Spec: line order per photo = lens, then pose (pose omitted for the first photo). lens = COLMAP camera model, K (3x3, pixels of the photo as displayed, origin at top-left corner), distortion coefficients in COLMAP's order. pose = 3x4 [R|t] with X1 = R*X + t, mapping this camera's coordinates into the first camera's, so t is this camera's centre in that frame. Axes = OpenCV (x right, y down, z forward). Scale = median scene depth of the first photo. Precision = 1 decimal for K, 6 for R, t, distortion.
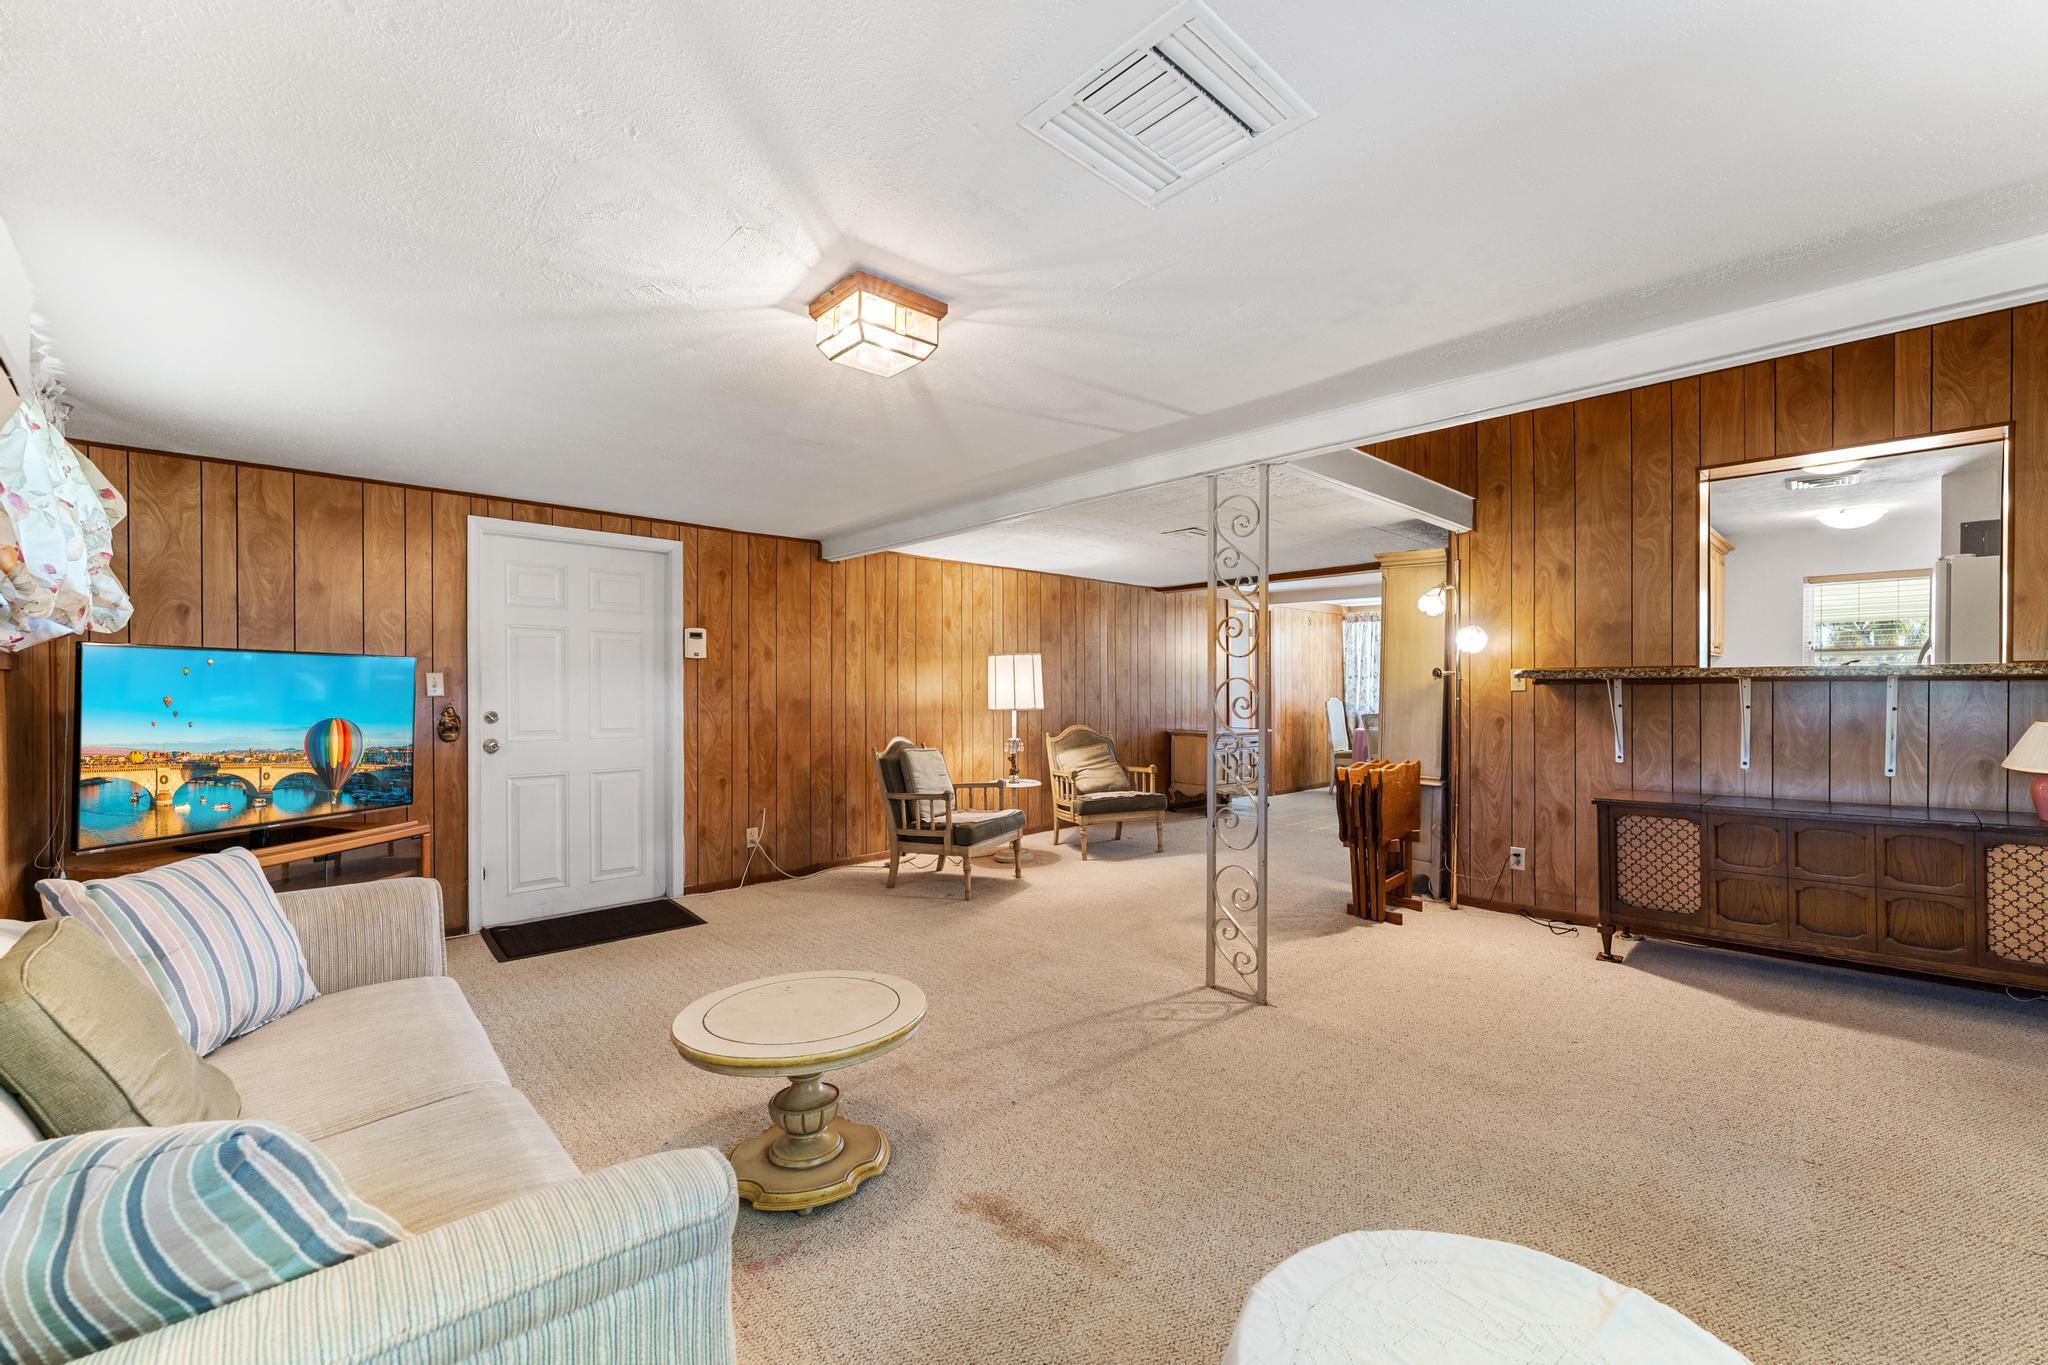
lens RADIAL K [[833.3, 0, 1008.8], [0, 833.3, 693.7], [0, 0, 1]] dist [-0.000323, 0.000031]
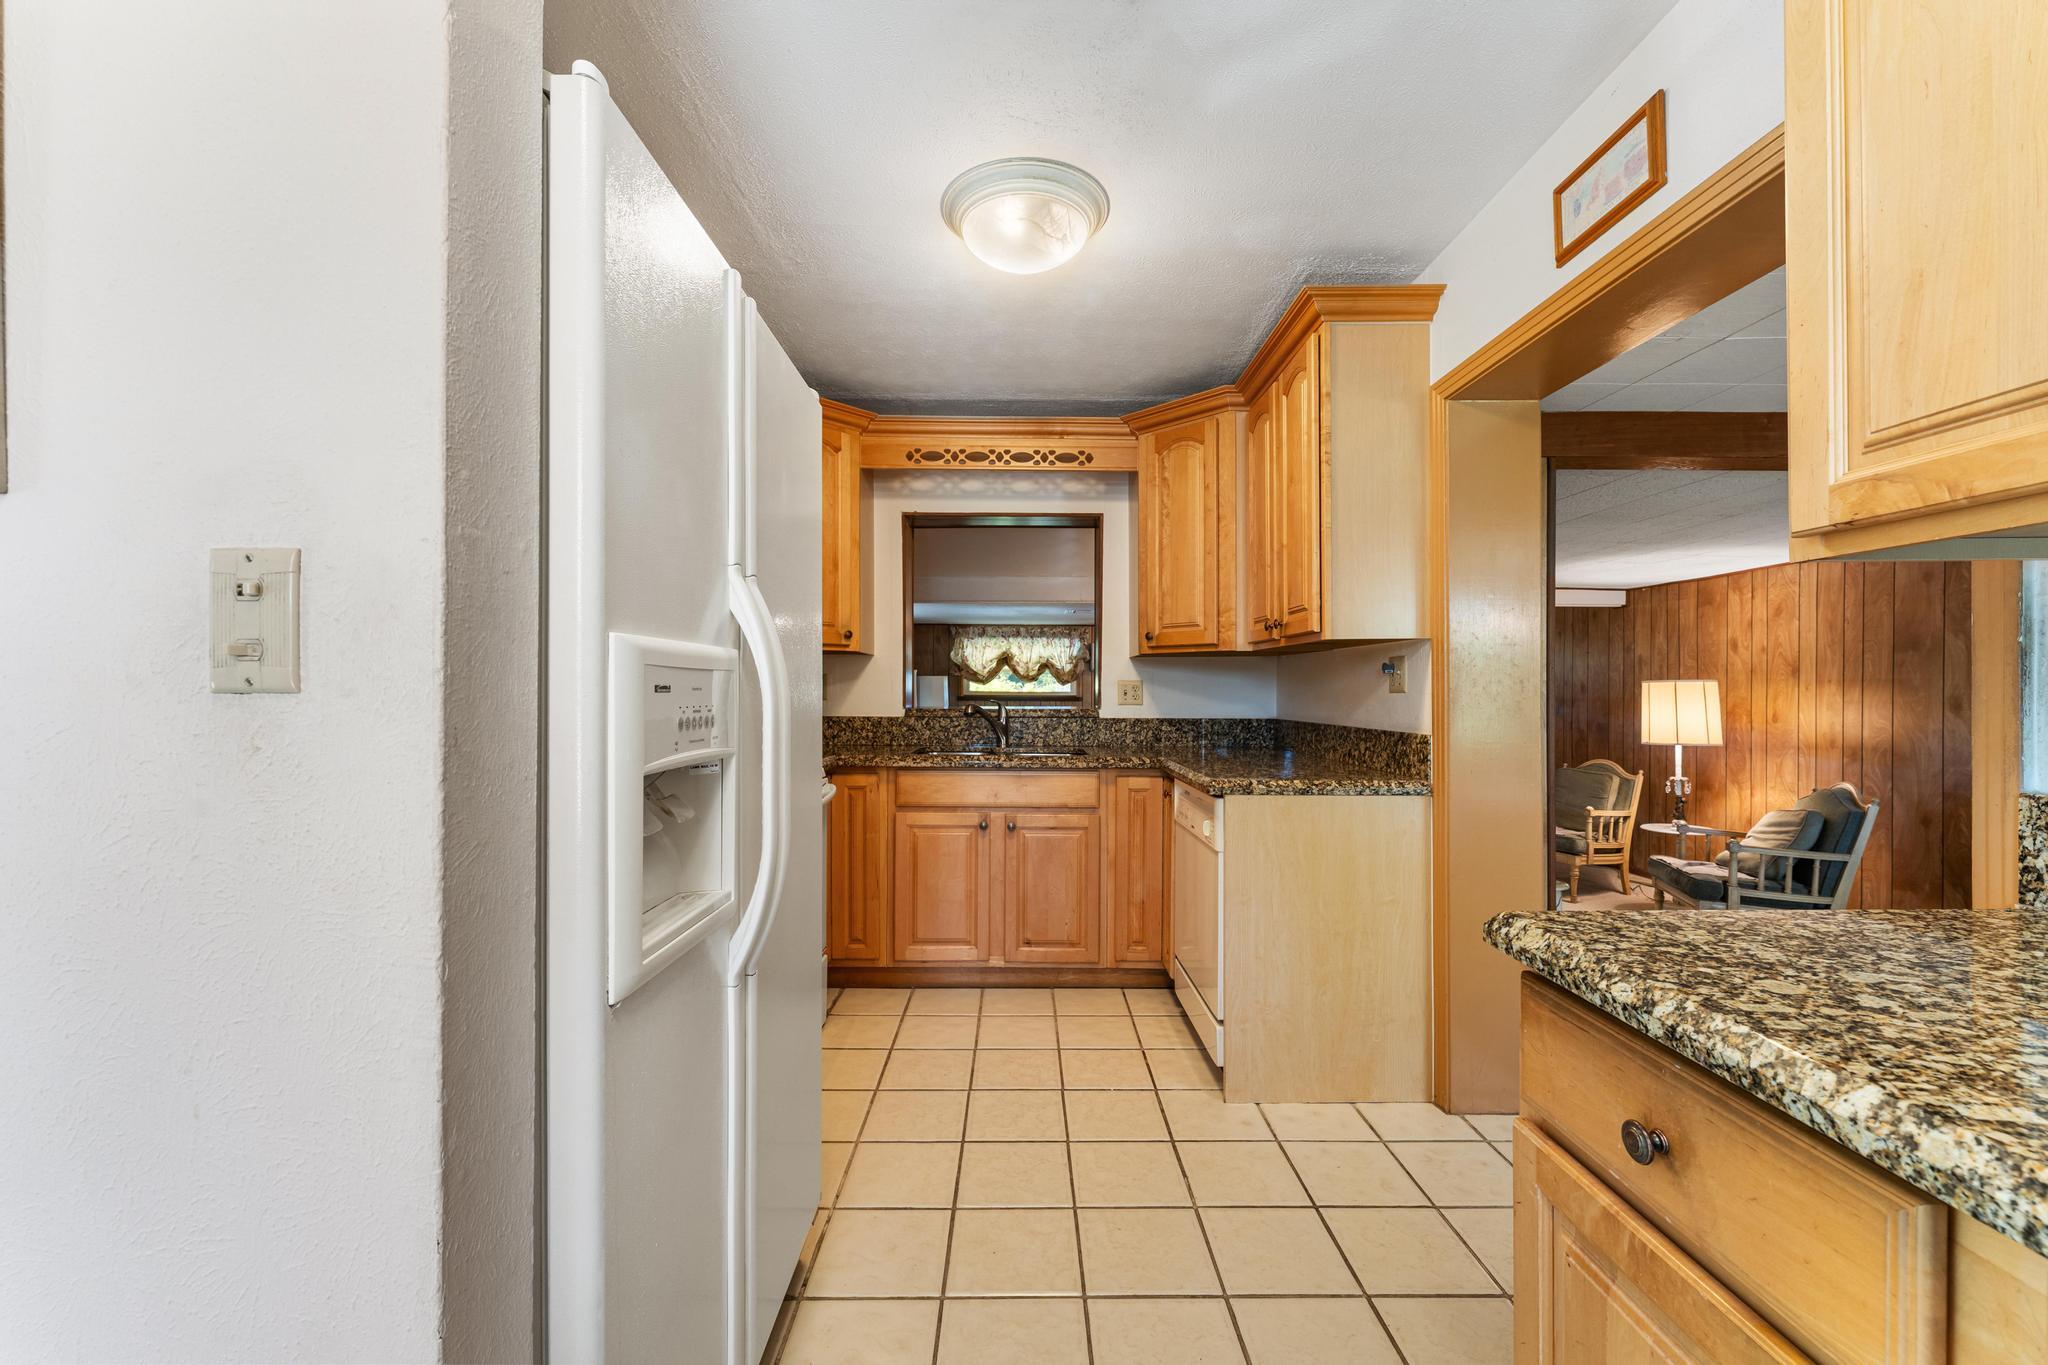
lens RADIAL K [[817.5, 0, 1028.0], [0, 817.5, 687.1], [0, 0, 1]] dist [-0.001230, 0.000085]
pose [[-0.675496, -0.008455, -0.737315, 1.295465], [-0.007462, 0.999961, -0.004630, -0.037554], [0.737326, 0.002374, -0.675533, 1.269128]]
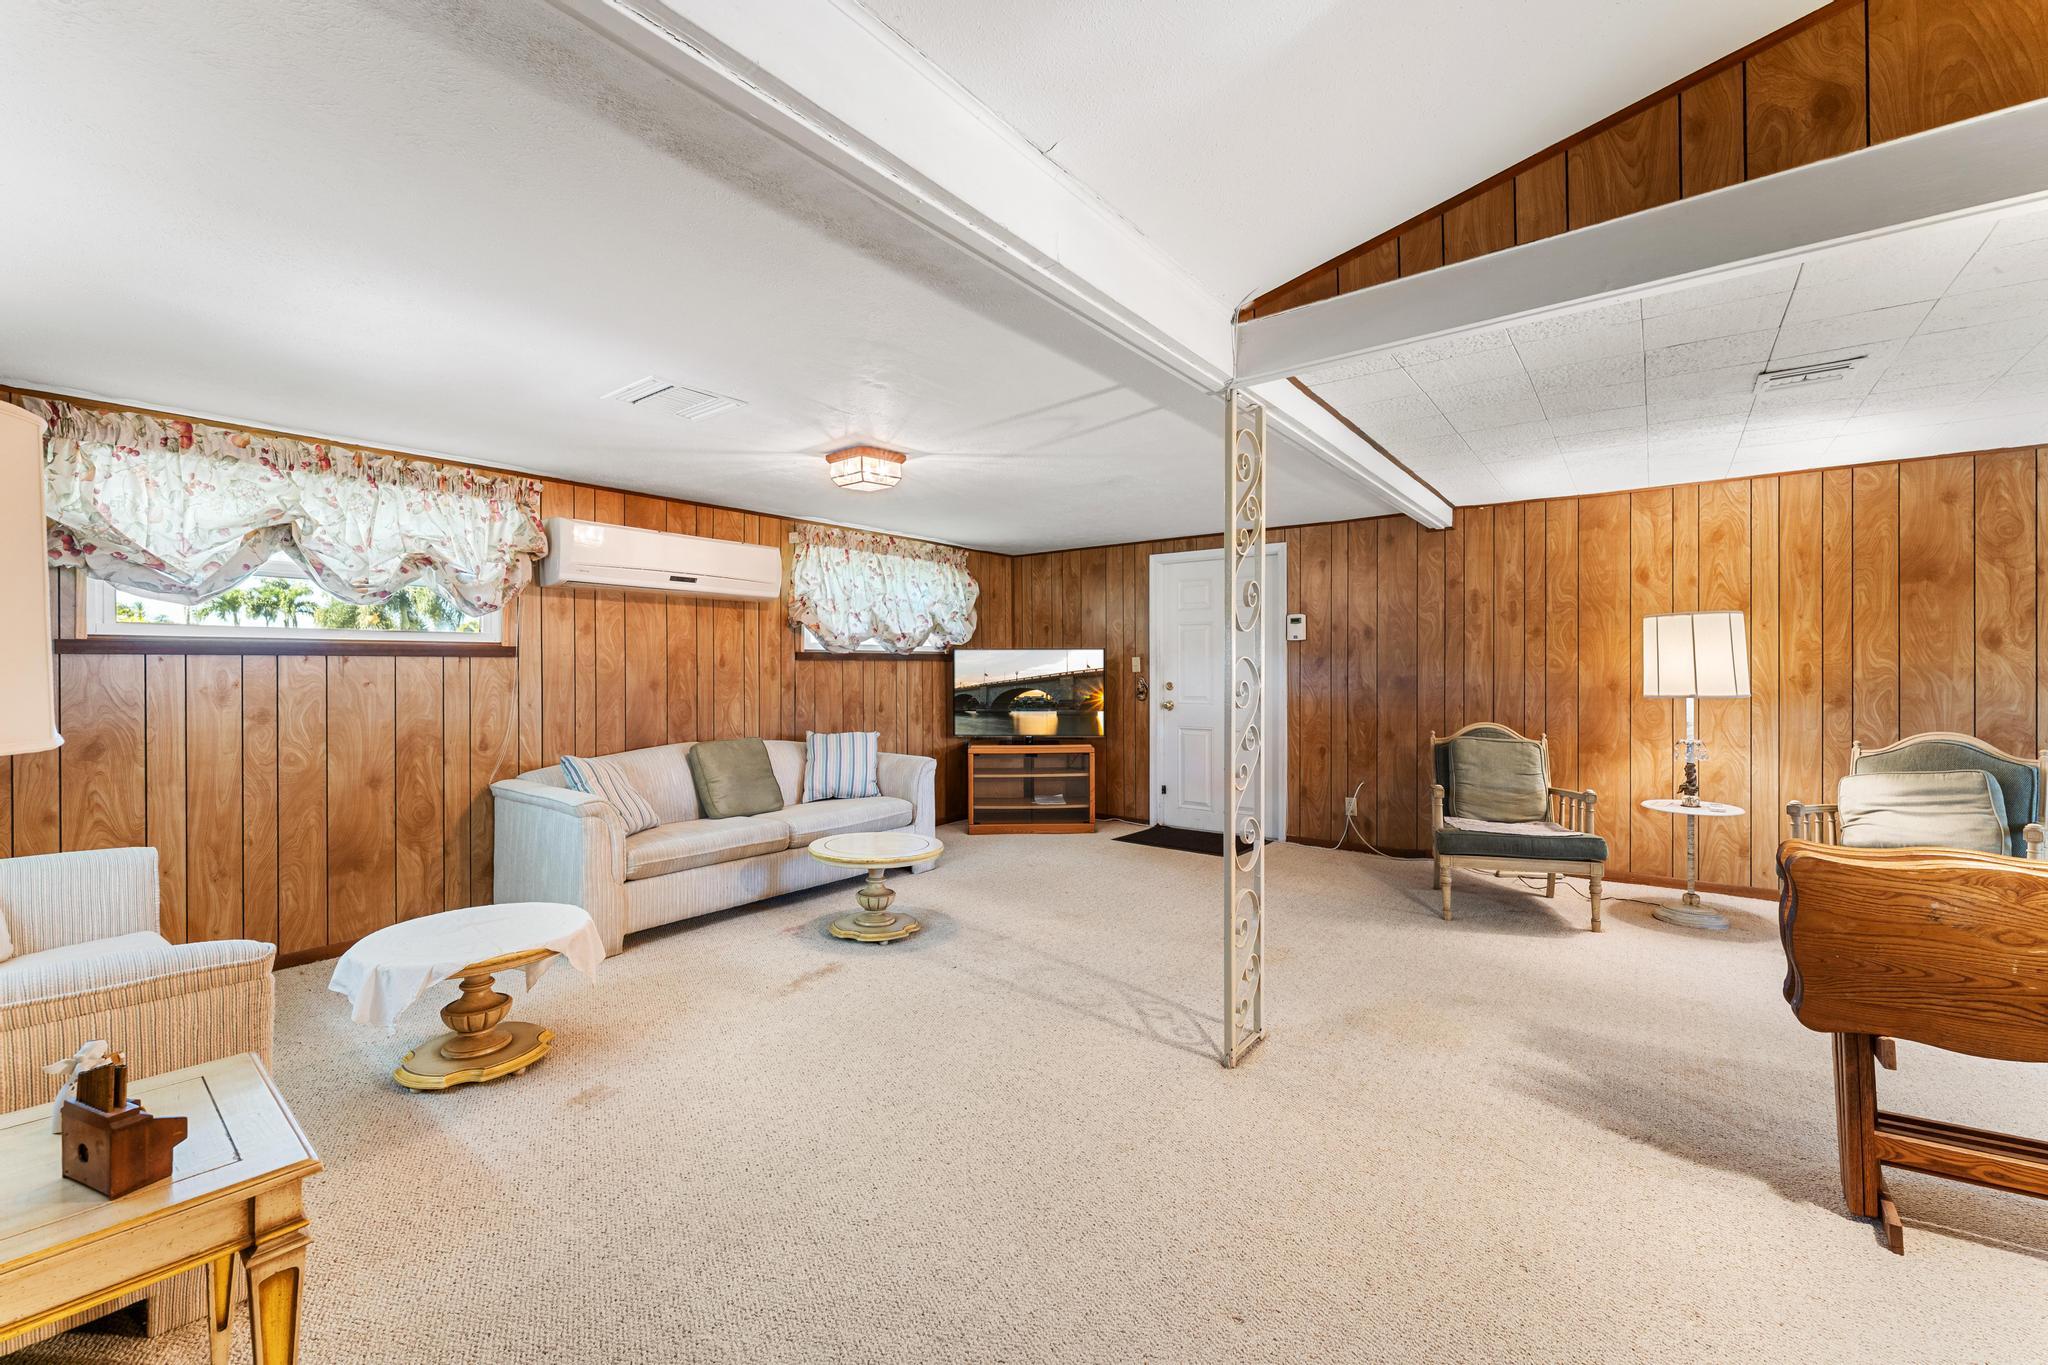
lens RADIAL K [[823.3, 0, 1036.6], [0, 823.3, 660.2], [0, 0, 1]] dist [-0.001217, 0.000003]
pose [[0.164343, -0.007667, -0.986373, 0.674834], [-0.000536, 0.999969, -0.007863, -0.005456], [0.986403, 0.001821, 0.164334, 0.441373]]
